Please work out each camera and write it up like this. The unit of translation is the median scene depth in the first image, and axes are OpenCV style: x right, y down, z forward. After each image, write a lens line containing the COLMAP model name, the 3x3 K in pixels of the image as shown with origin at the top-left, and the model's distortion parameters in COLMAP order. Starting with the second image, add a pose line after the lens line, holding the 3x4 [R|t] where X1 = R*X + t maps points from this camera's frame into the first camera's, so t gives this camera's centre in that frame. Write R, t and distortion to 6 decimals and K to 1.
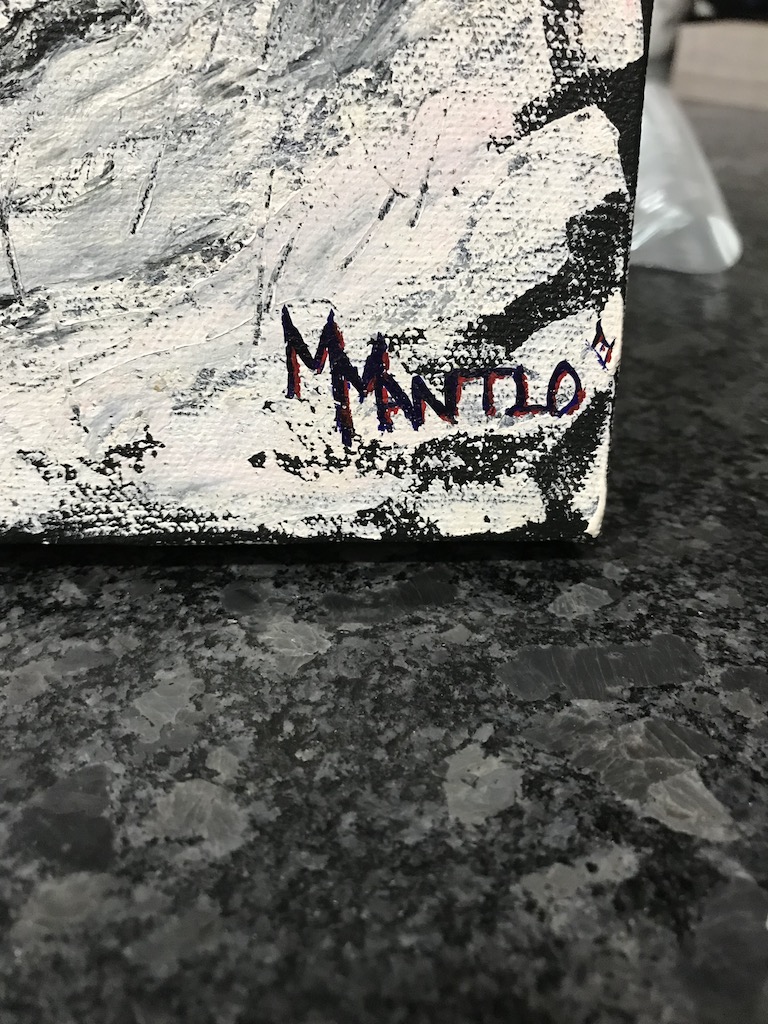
lens RADIAL K [[841.4, 0, 384.0], [0, 841.4, 512.0], [0, 0, 1]] dist [0.015551, -0.009872]
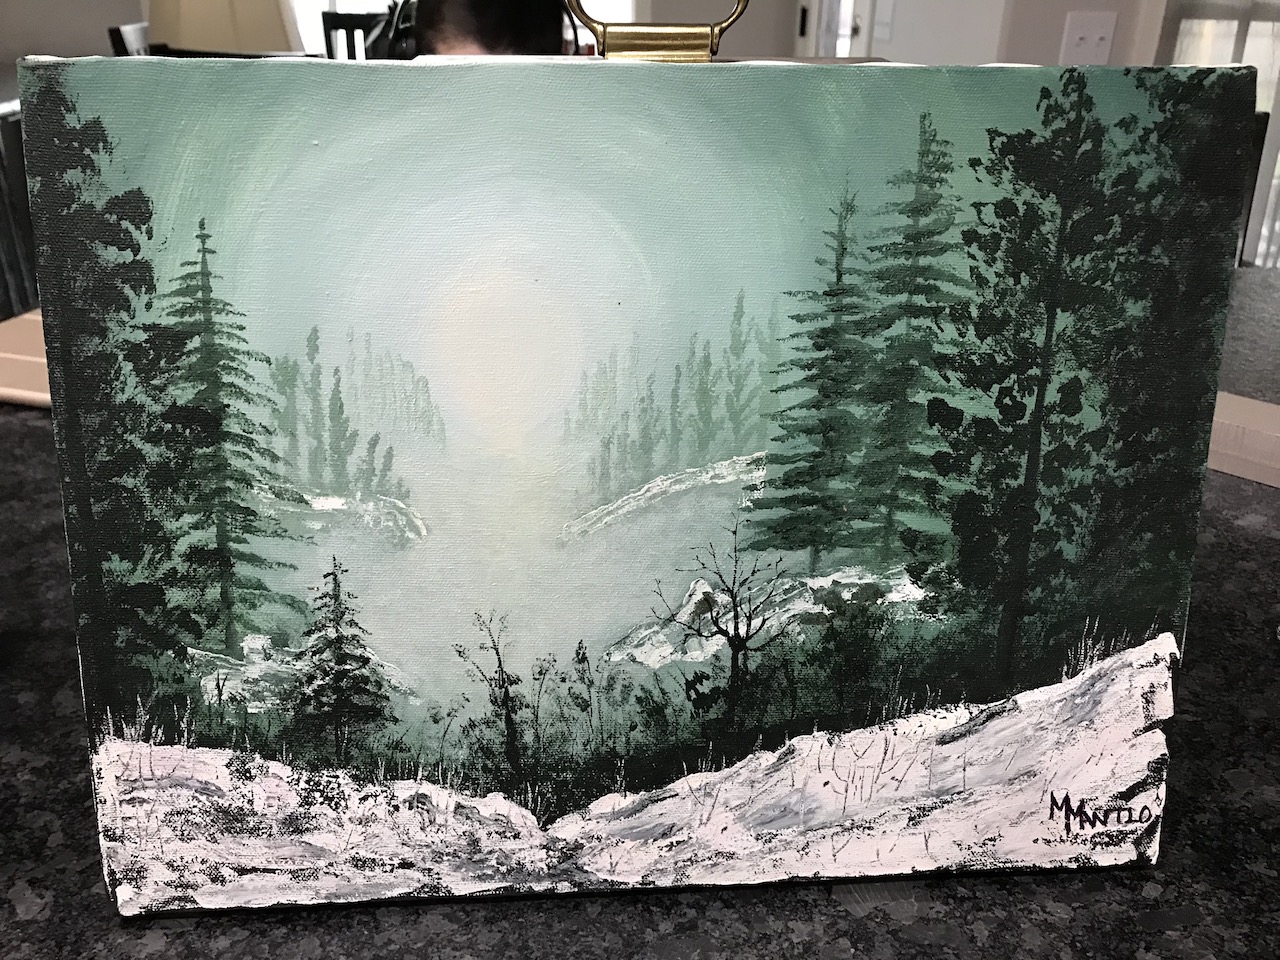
lens RADIAL K [[1047.2, 0, 616.7], [0, 1047.2, 480.7], [0, 0, 1]] dist [0.040068, -0.051993]
pose [[0.998685, -0.009449, 0.050381, -1.733370], [0.015465, 0.992606, -0.120391, -0.863412], [-0.048871, 0.121012, 0.991447, -2.570869]]
